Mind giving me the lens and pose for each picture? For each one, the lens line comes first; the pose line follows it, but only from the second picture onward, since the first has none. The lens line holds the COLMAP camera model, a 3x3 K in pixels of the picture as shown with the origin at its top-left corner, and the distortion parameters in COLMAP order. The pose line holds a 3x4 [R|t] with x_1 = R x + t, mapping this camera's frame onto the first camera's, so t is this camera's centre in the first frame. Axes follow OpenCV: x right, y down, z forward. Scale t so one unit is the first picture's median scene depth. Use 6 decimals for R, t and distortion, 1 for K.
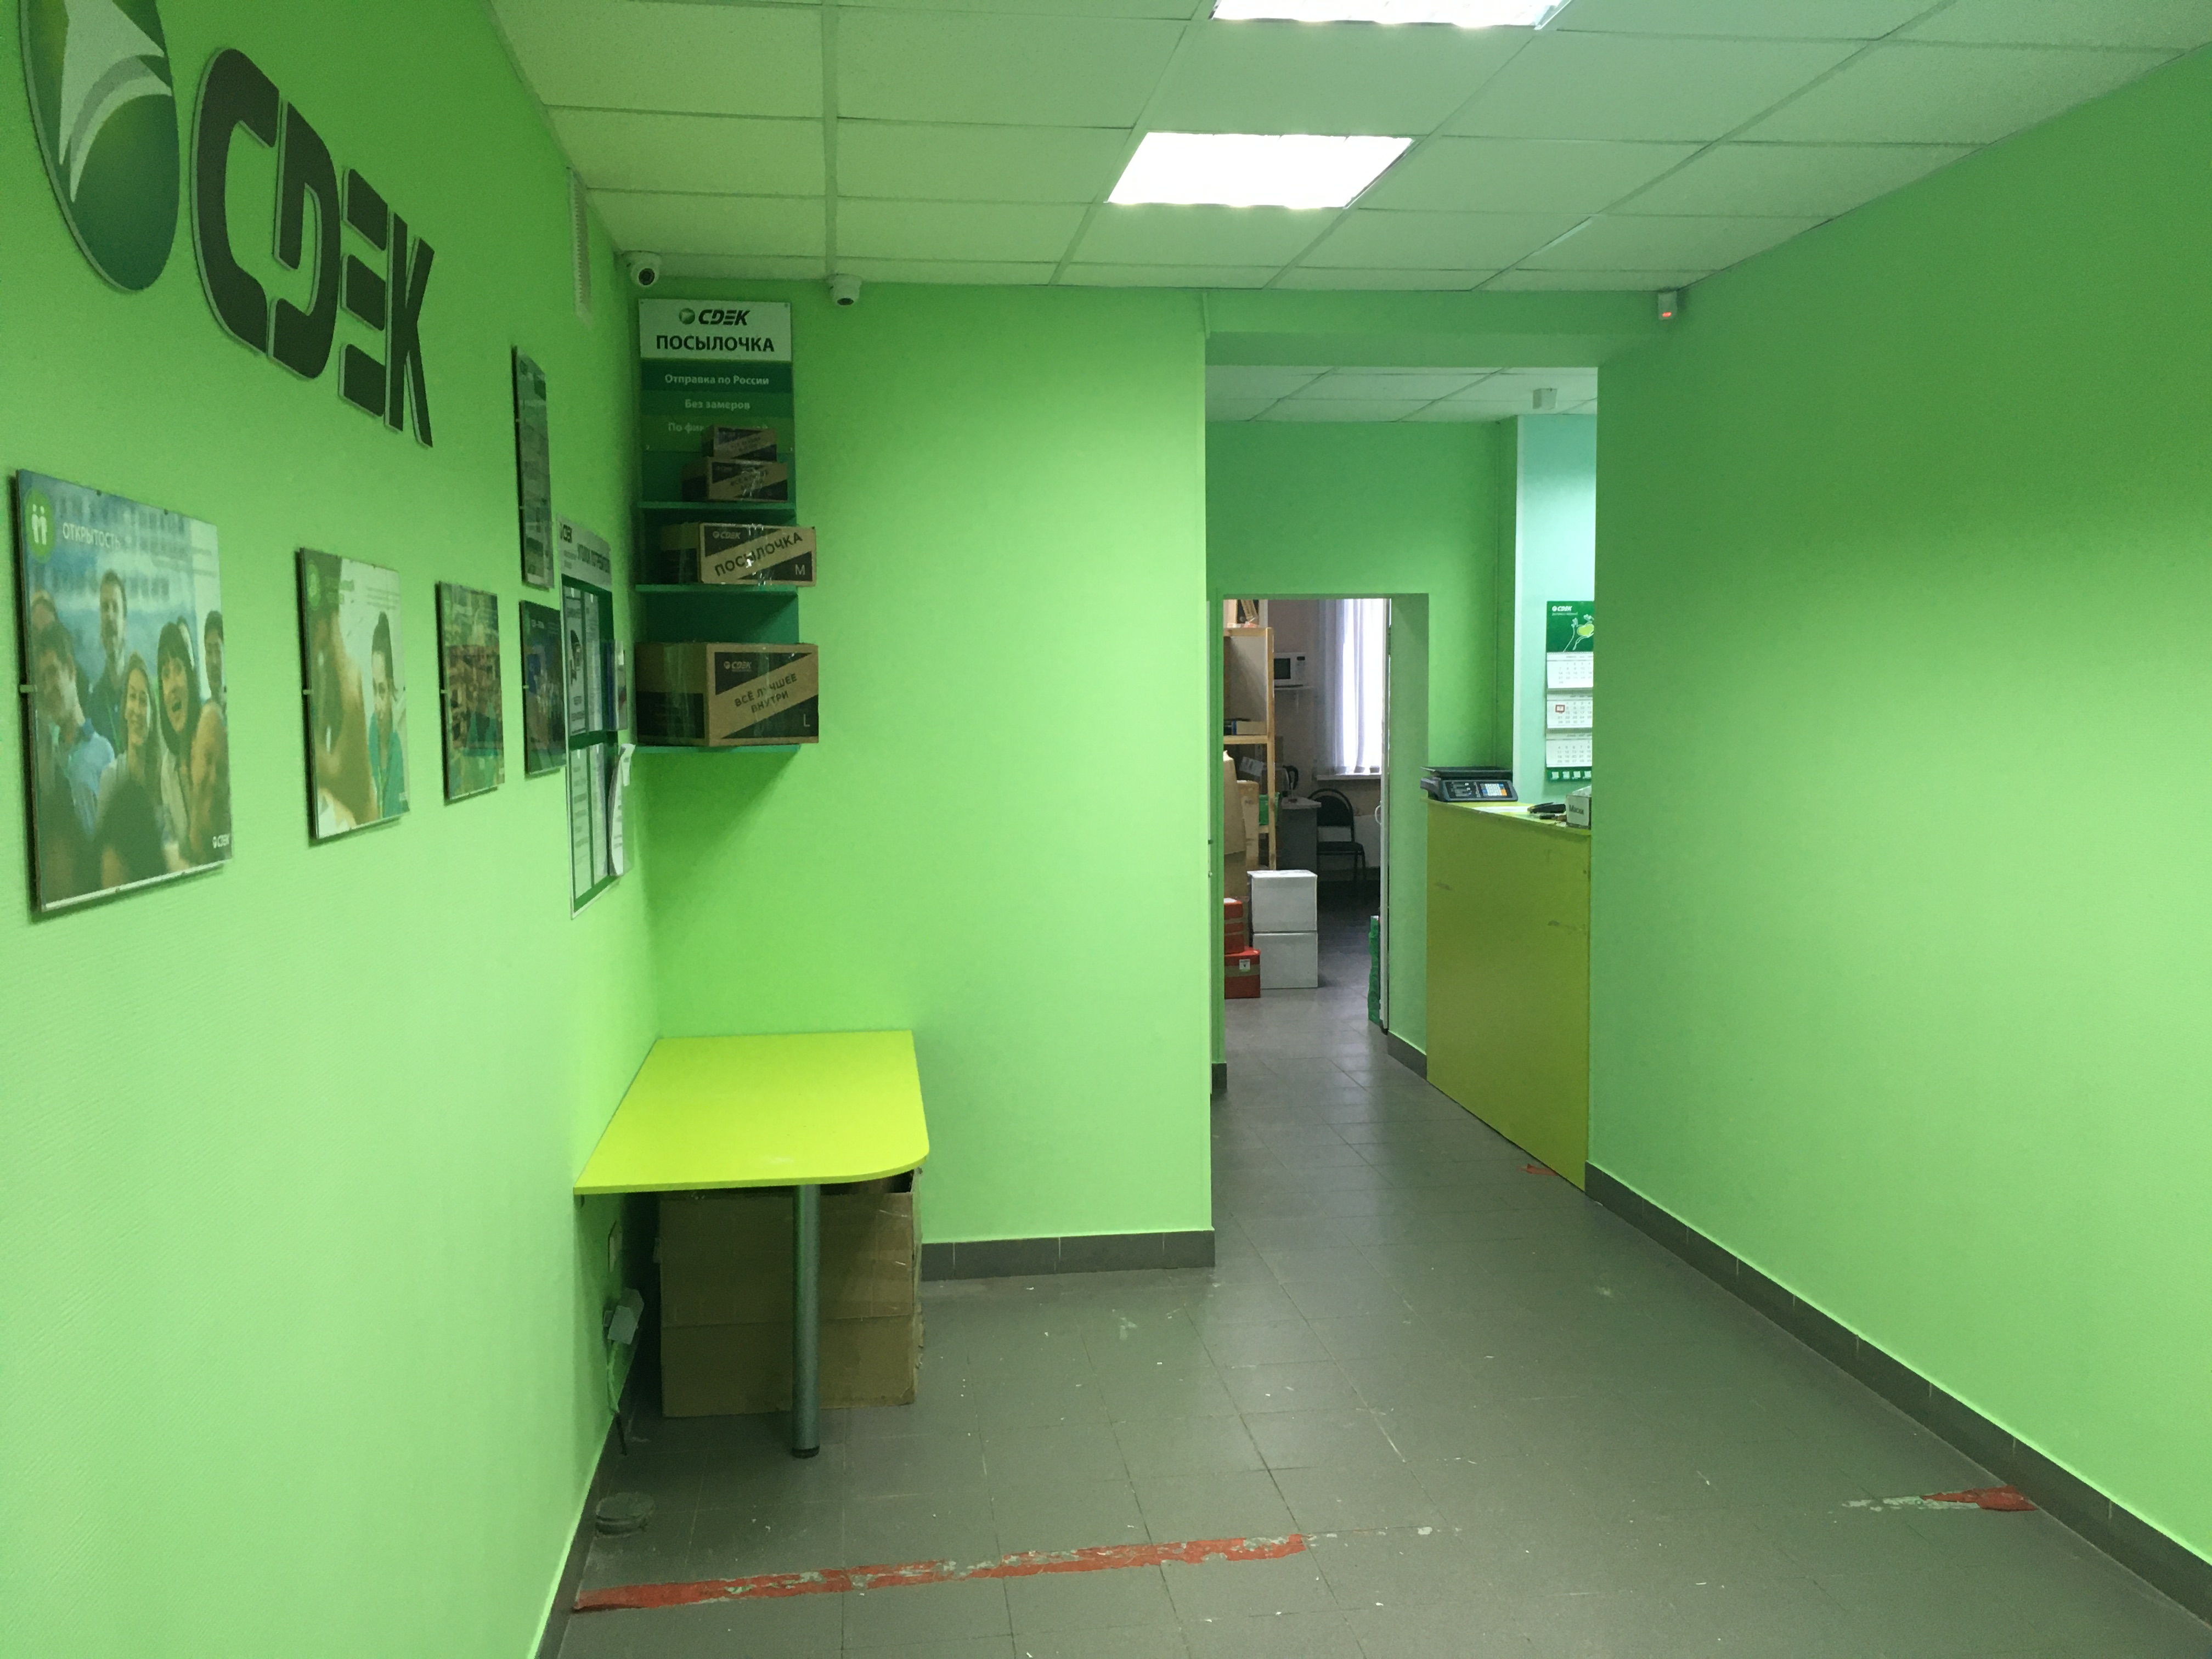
lens RADIAL K [[1863.4, 0, 1101.0], [0, 1863.4, 829.5], [0, 0, 1]] dist [0.052288, -0.028649]
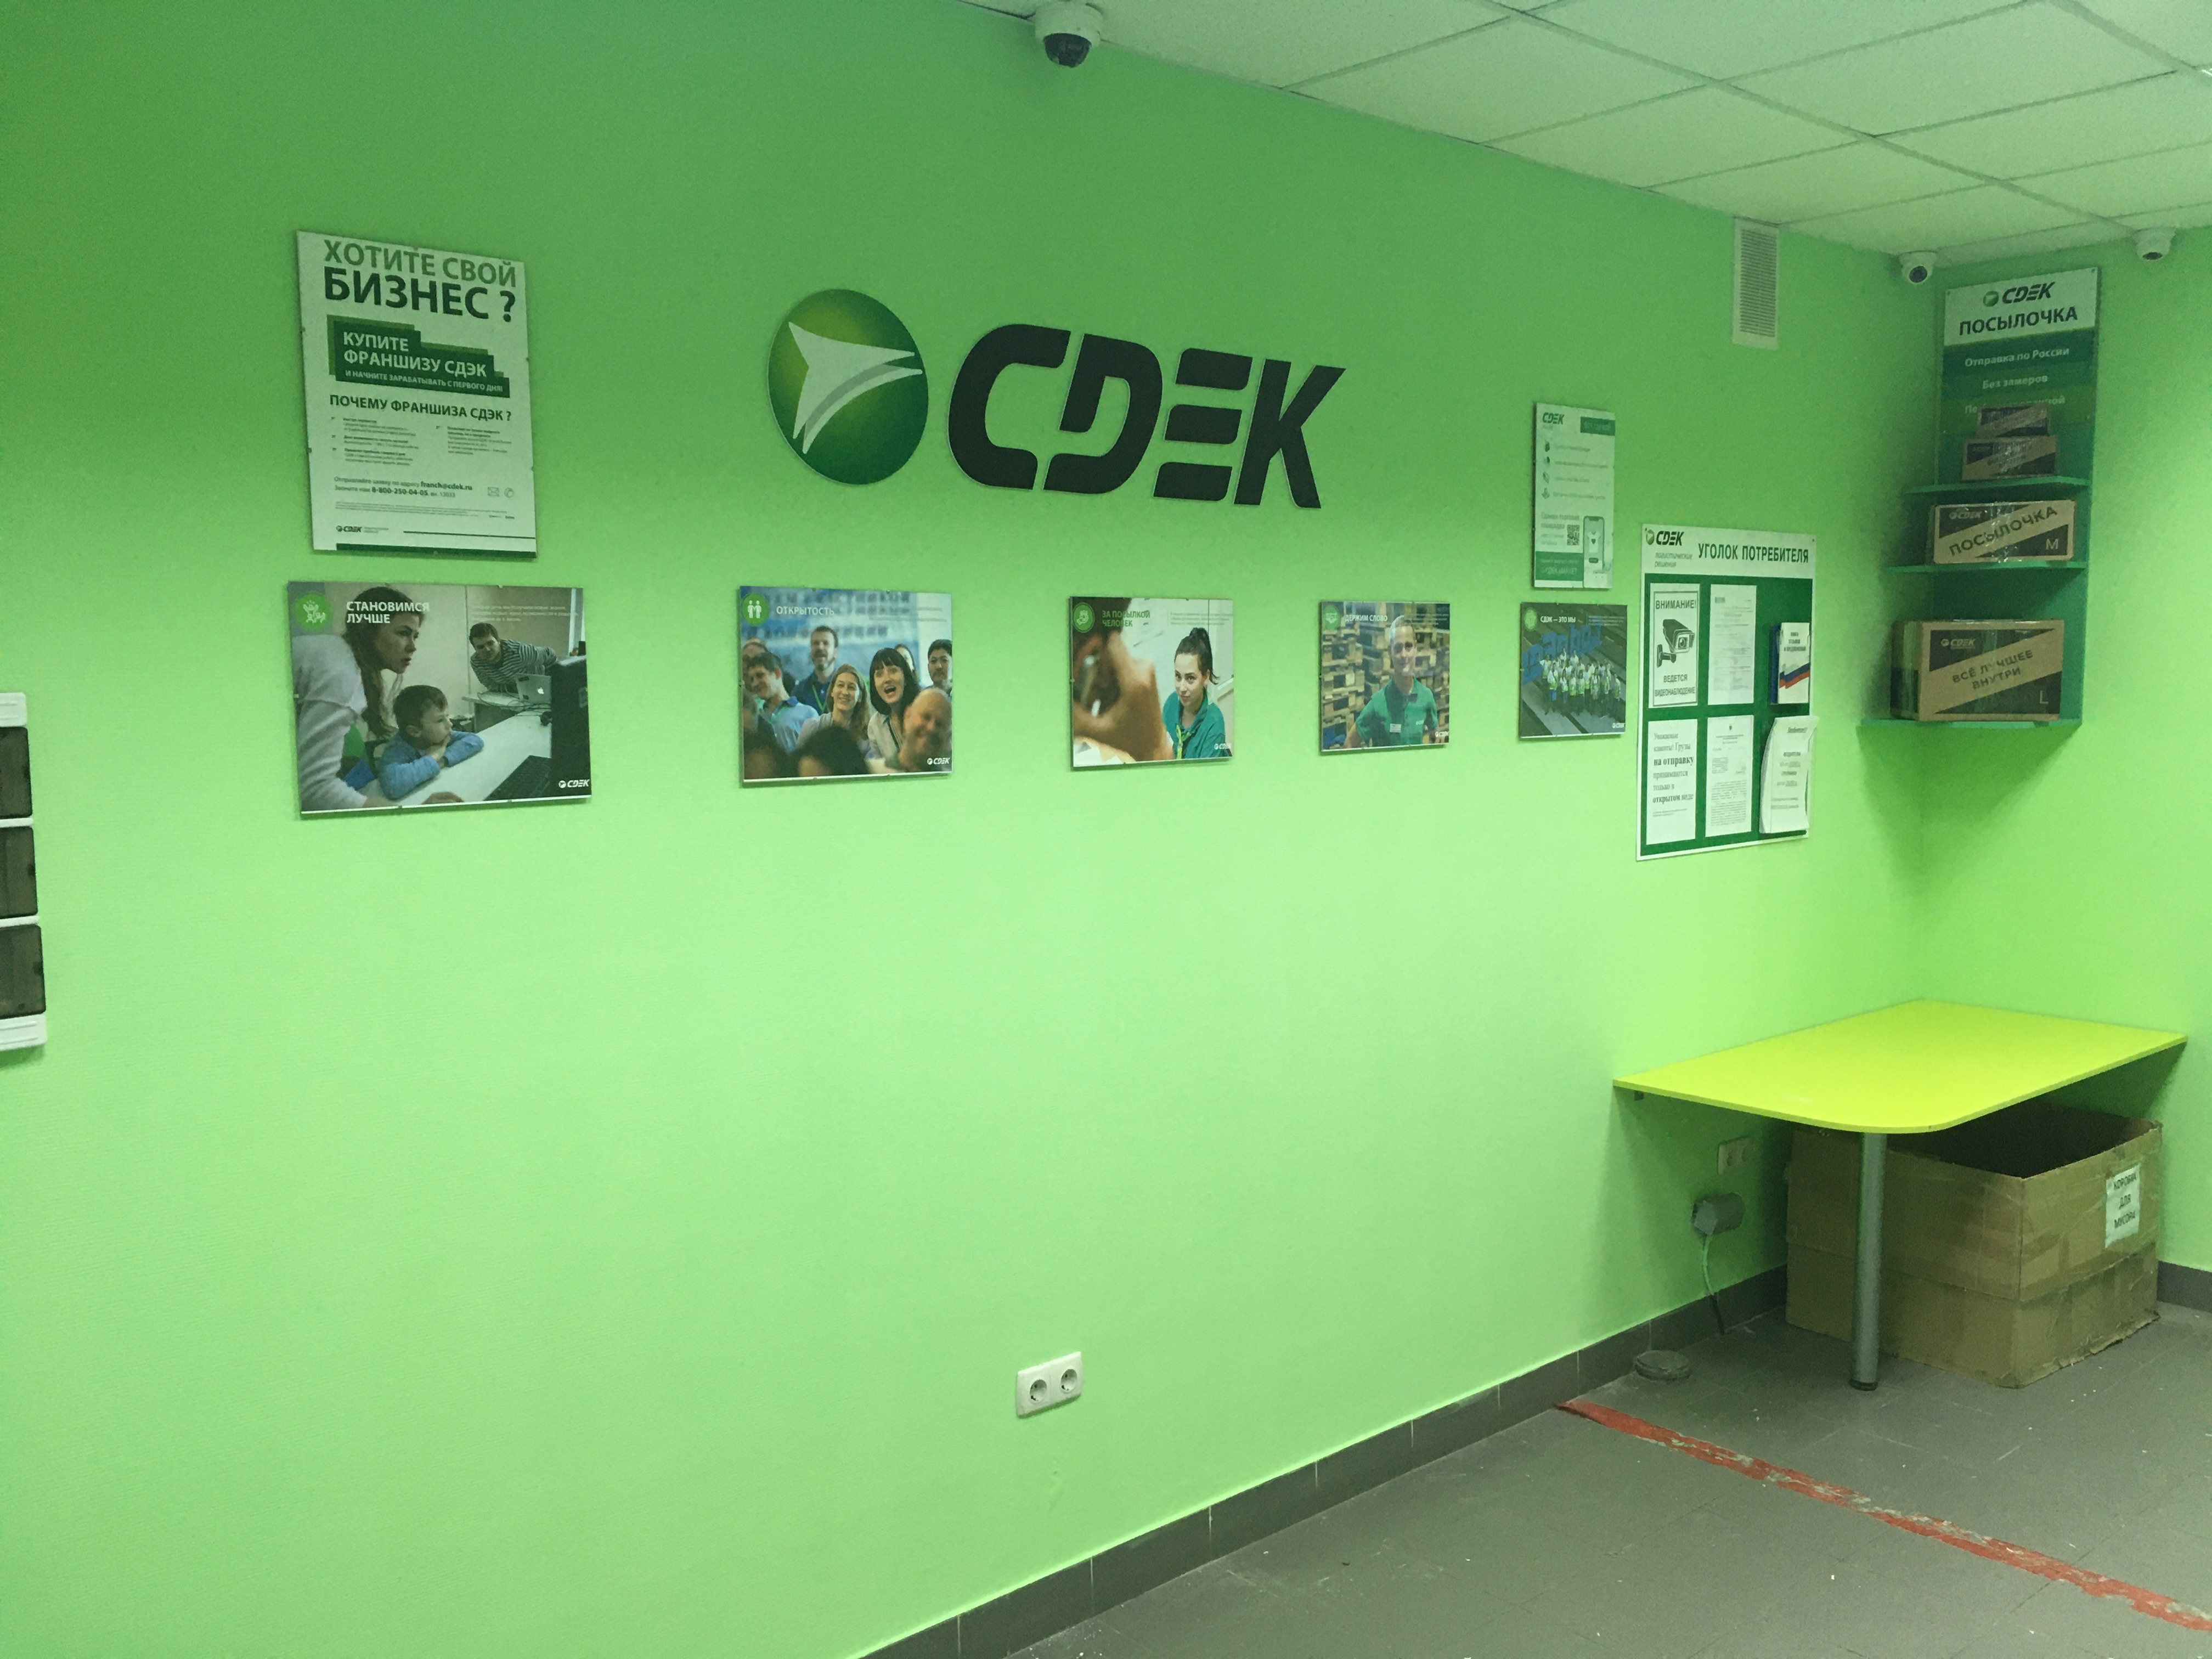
lens RADIAL K [[1863.4, 0, 1100.1], [0, 1863.4, 828.4], [0, 0, 1]] dist [0.052288, -0.028649]
pose [[0.563289, 0.080621, -0.822317, 0.399307], [-0.062242, 0.996541, 0.055066, -0.013624], [0.823912, 0.020165, 0.566358, 0.025948]]
